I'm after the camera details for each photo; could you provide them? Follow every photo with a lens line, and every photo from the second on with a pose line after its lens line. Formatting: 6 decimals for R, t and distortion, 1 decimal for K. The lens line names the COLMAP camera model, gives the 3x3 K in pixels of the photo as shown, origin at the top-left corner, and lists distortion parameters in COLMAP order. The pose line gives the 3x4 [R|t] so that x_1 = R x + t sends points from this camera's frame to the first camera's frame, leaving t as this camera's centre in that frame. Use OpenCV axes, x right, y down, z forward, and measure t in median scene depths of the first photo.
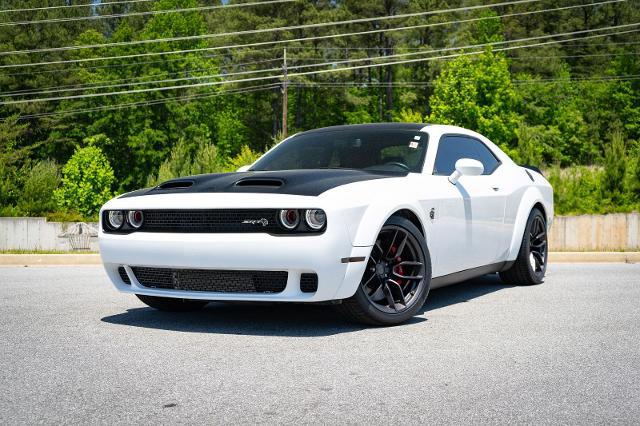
lens RADIAL K [[914.0, 0, 321.7], [0, 914.0, 213.7], [0, 0, 1]] dist [0.020041, 0.001932]
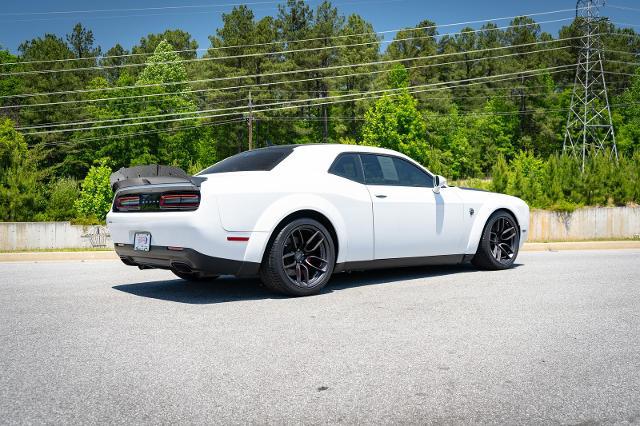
lens RADIAL K [[685.2, 0, 319.5], [0, 685.2, 210.8], [0, 0, 1]] dist [0.004163, 0.002627]
pose [[0.997314, -0.010356, 0.072504, -0.010250], [0.010931, 0.999912, -0.007534, -0.000051], [-0.072420, 0.008306, 0.997340, 0.007435]]
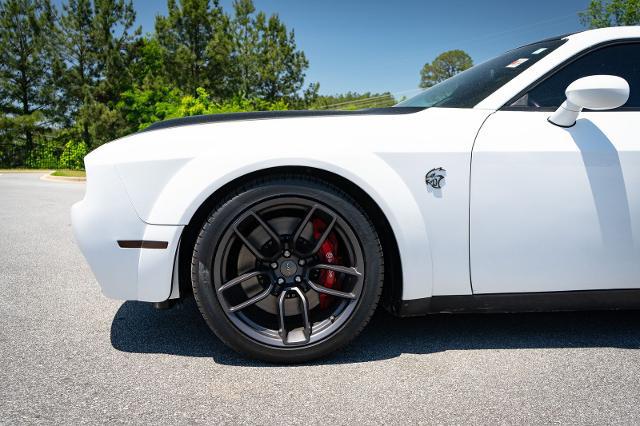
lens RADIAL K [[582.3, 0, 328.1], [0, 582.3, 210.8], [0, 0, 1]] dist [-0.000623, 0.009667]
pose [[0.583352, 0.069540, -0.809237, 0.031227], [-0.026166, 0.997420, 0.066849, -0.000213], [0.811798, -0.017822, 0.583666, 0.062928]]
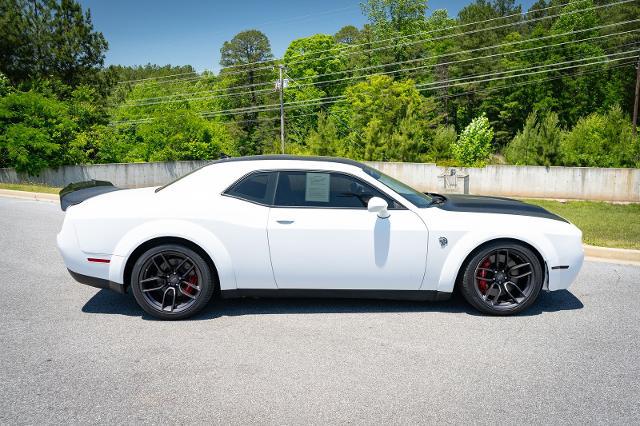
lens RADIAL K [[558.3, 0, 328.6], [0, 558.3, 213.8], [0, 0, 1]] dist [-0.000643, 0.000098]
pose [[0.821035, 0.080620, -0.565157, 0.046260], [-0.013421, 0.992430, 0.122073, -0.011704], [0.570721, -0.092641, 0.815902, 0.046177]]
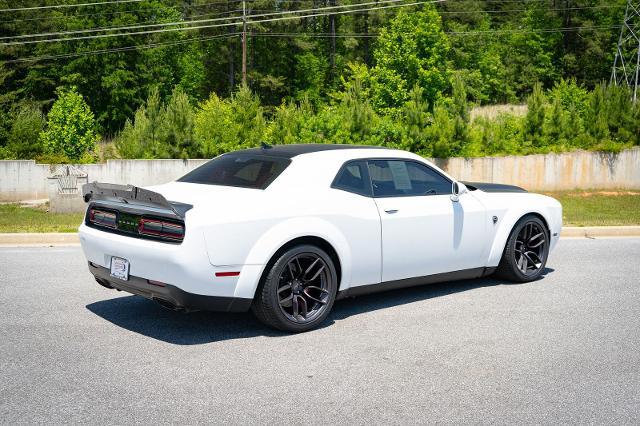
lens RADIAL K [[795.2, 0, 318.2], [0, 795.2, 201.9], [0, 0, 1]] dist [0.014611, 0.033387]
pose [[0.997928, -0.002056, 0.064312, -0.009907], [-0.003121, 0.996766, 0.080296, -0.011041], [-0.064269, -0.080330, 0.994694, 0.006080]]
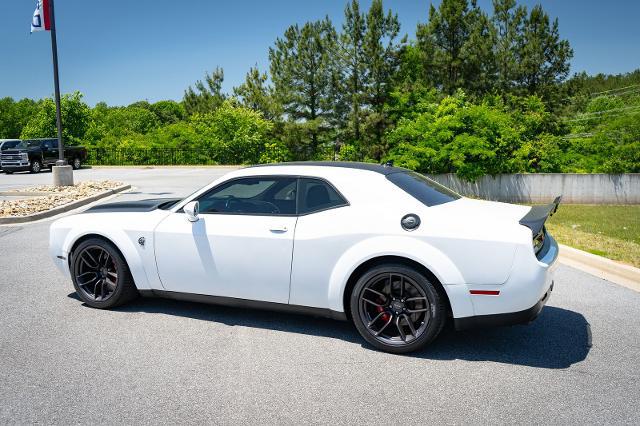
lens RADIAL K [[576.2, 0, 322.1], [0, 576.2, 212.1], [0, 0, 1]] dist [-0.005760, -0.005690]
pose [[0.085067, 0.113831, -0.989852, 0.082890], [-0.019191, 0.993455, 0.112596, -0.012180], [0.996190, 0.009418, 0.086695, 0.100948]]
